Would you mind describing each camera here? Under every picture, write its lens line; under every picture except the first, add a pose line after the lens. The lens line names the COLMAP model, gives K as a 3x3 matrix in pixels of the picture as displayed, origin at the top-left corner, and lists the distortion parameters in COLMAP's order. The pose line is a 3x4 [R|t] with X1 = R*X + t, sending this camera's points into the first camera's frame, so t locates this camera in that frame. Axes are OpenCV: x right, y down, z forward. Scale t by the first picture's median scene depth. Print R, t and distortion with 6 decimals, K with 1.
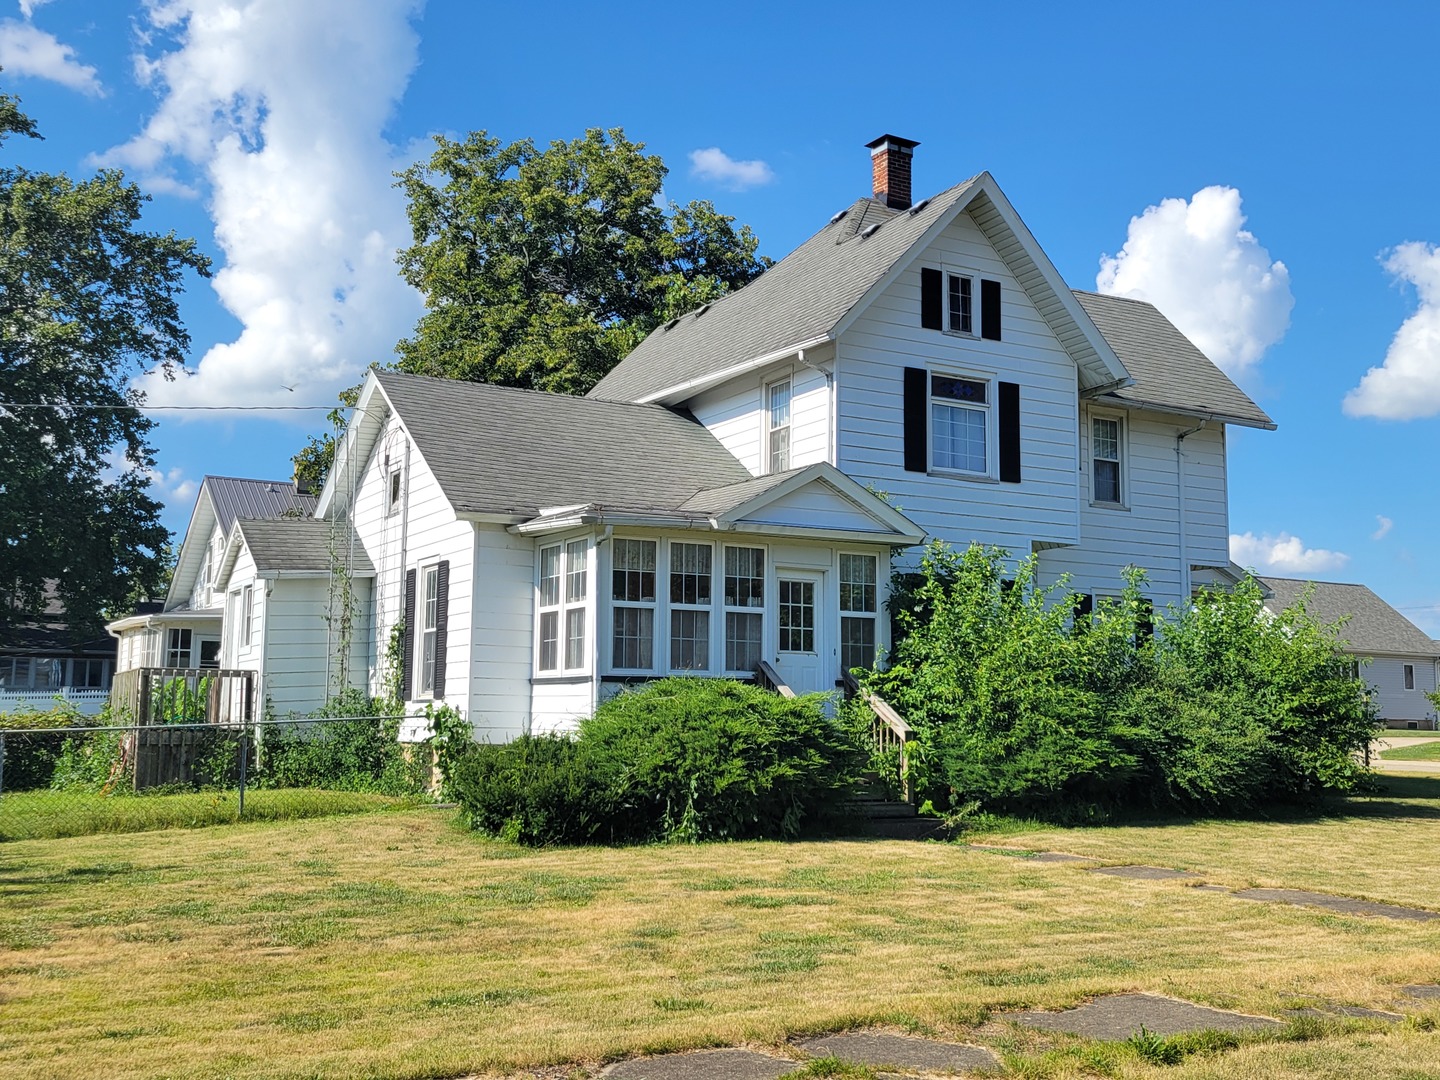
lens RADIAL K [[1579.3, 0, 720.0], [0, 1579.3, 540.0], [0, 0, 1]] dist [0.041605, -0.009526]
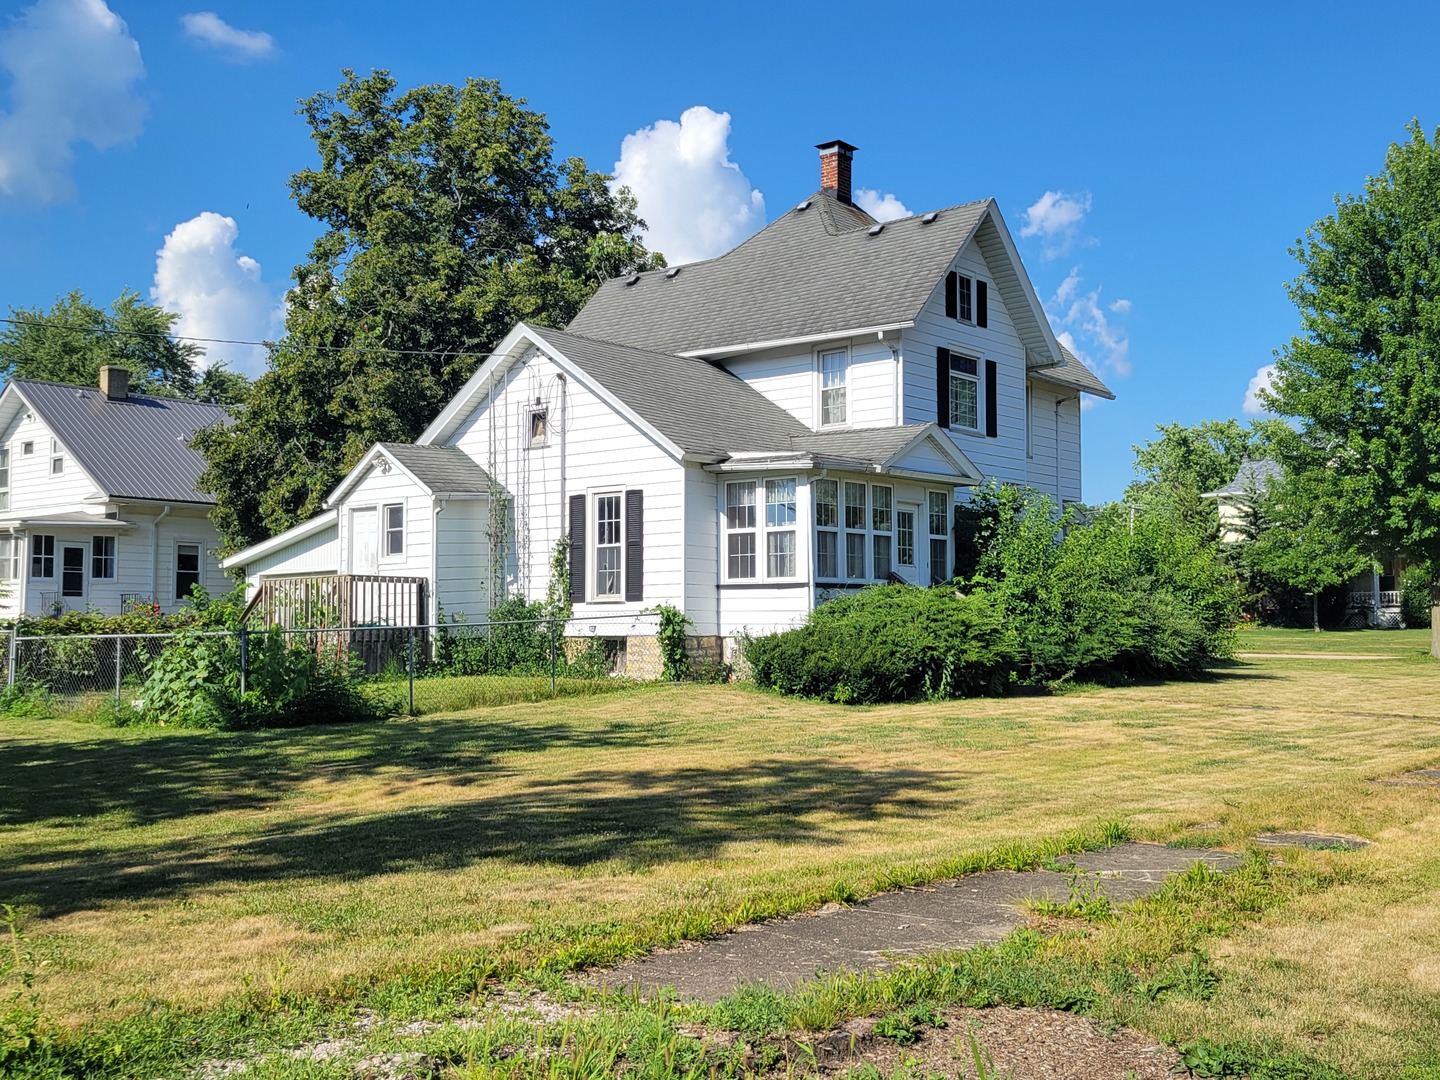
lens RADIAL K [[1645.3, 0, 720.0], [0, 1645.3, 540.0], [0, 0, 1]] dist [0.054524, -0.015842]
pose [[0.934314, 0.009805, 0.356317, -0.544715], [-0.031126, 0.998047, 0.054154, -0.018714], [-0.355090, -0.061688, 0.932794, -0.218281]]
